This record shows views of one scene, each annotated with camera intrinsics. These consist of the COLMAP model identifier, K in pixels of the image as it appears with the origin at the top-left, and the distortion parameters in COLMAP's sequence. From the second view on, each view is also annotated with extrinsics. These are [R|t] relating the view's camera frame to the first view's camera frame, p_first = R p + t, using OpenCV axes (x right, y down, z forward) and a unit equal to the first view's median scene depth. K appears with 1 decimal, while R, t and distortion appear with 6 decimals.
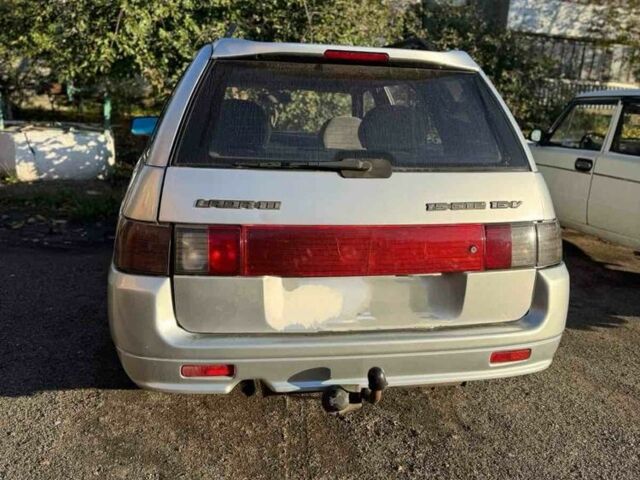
lens RADIAL K [[592.9, 0, 320.1], [0, 592.9, 239.9], [0, 0, 1]] dist [0.016174, 0.000000]
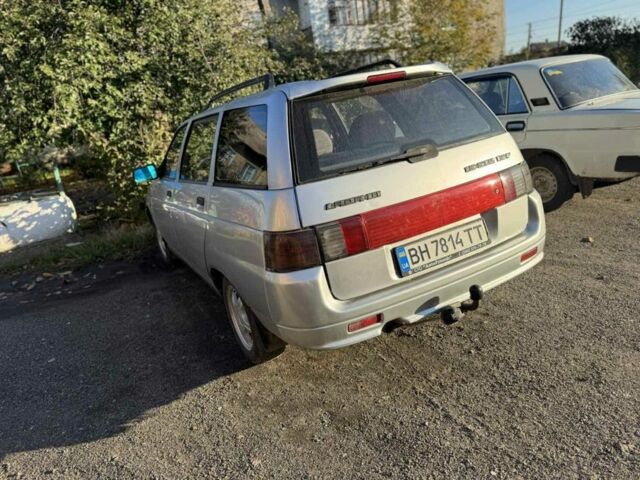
lens RADIAL K [[441.6, 0, 320.0], [0, 441.6, 241.0], [0, 0, 1]] dist [0.035817, -0.011822]
pose [[0.935916, -0.272844, 0.222752, -0.342559], [0.264577, 0.962052, 0.066749, -0.043012], [-0.232511, -0.003536, 0.972587, 0.025021]]
